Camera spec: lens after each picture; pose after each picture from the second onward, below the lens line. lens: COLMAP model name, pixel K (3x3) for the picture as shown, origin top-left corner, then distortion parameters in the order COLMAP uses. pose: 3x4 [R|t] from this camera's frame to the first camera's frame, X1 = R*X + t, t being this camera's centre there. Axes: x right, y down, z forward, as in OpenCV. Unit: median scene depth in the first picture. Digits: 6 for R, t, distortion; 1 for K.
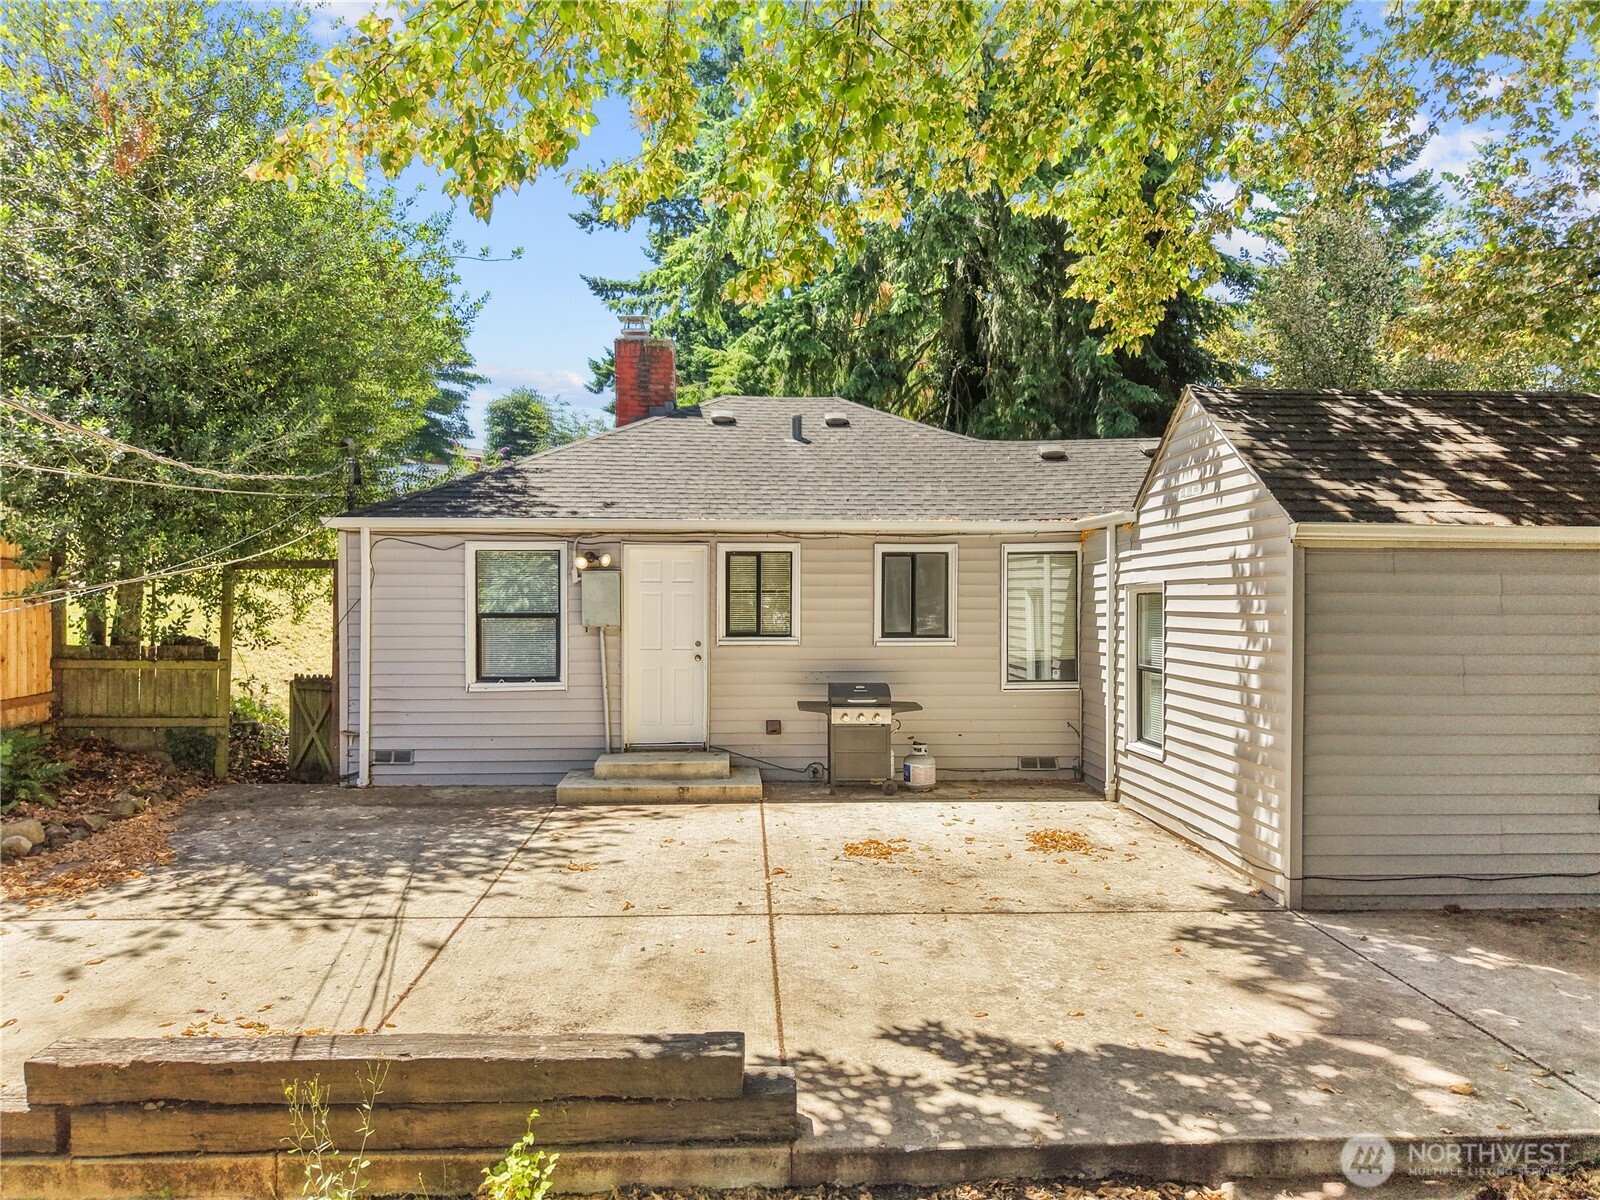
lens RADIAL K [[1077.6, 0, 800.5], [0, 1077.6, 611.1], [0, 0, 1]] dist [0.041052, -0.007432]
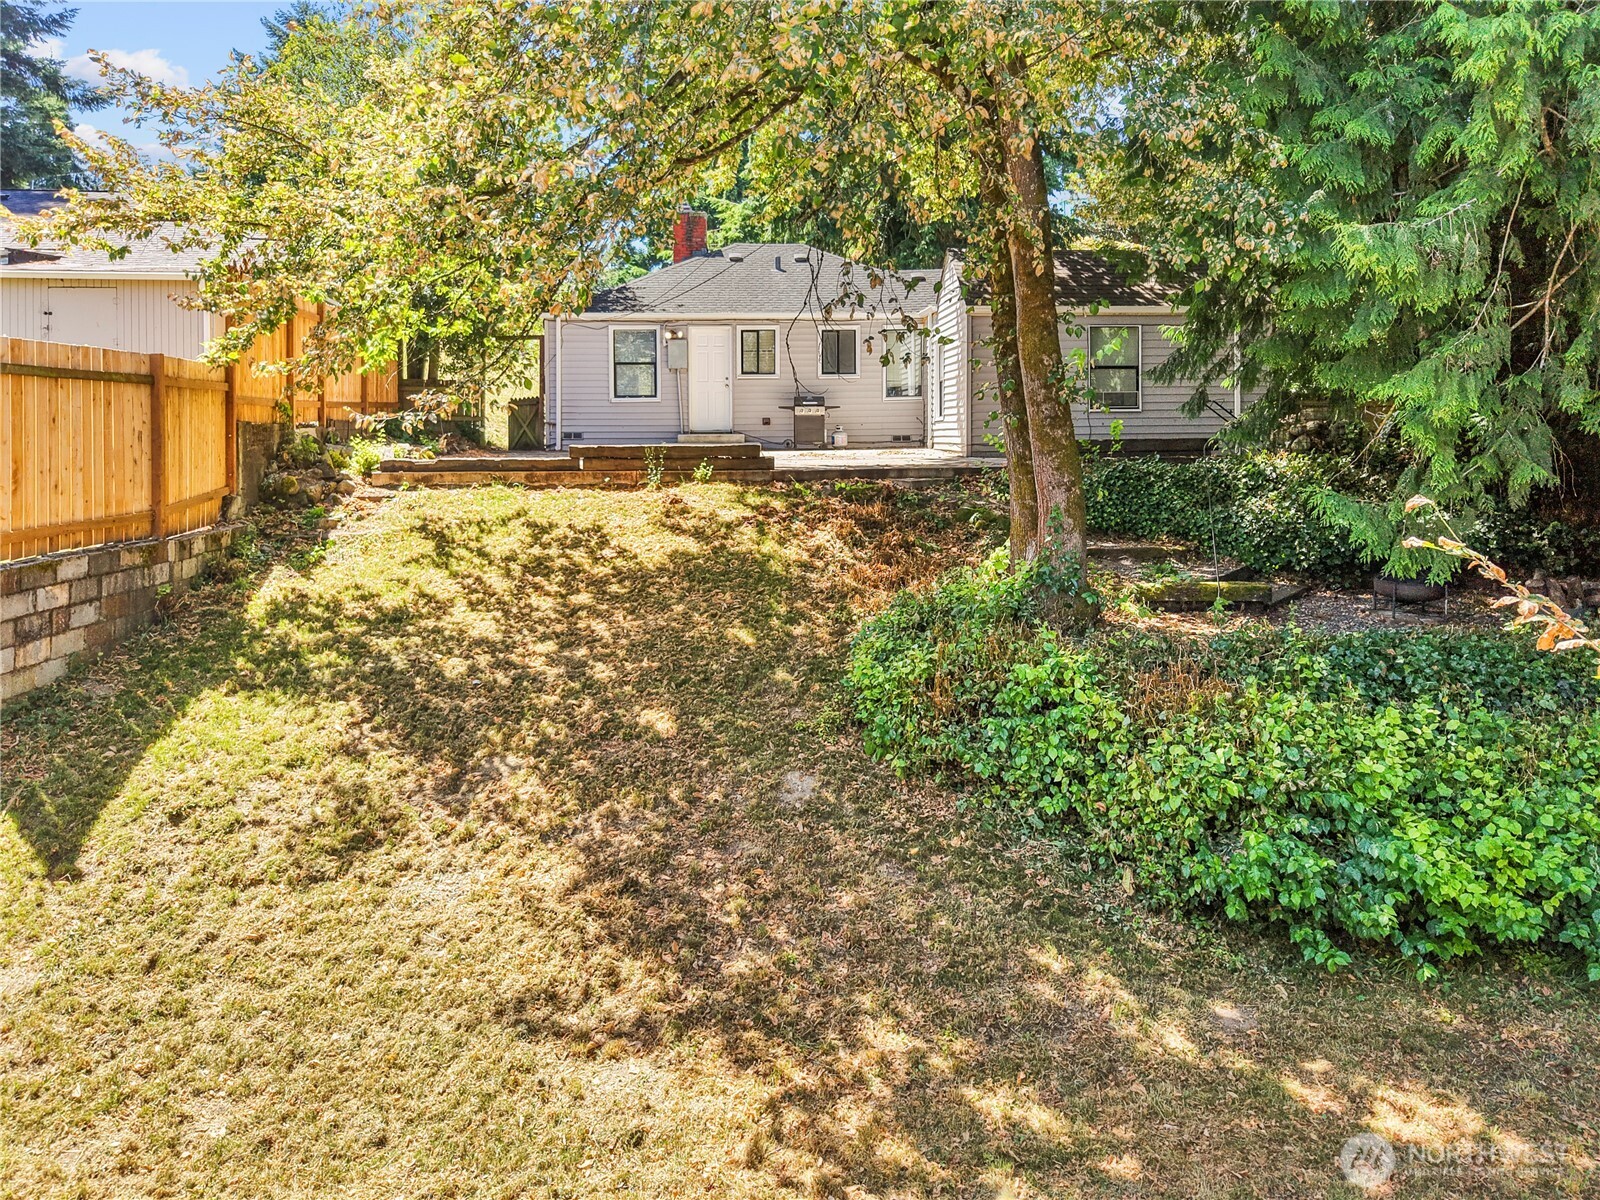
lens RADIAL K [[1785.0, 0, 801.7], [0, 1785.0, 597.1], [0, 0, 1]] dist [0.105380, 0.000000]
pose [[0.999986, -0.004577, 0.002494, 0.029812], [0.004477, 0.999233, 0.038900, 0.301616], [-0.002670, -0.038889, 0.999240, -2.245935]]
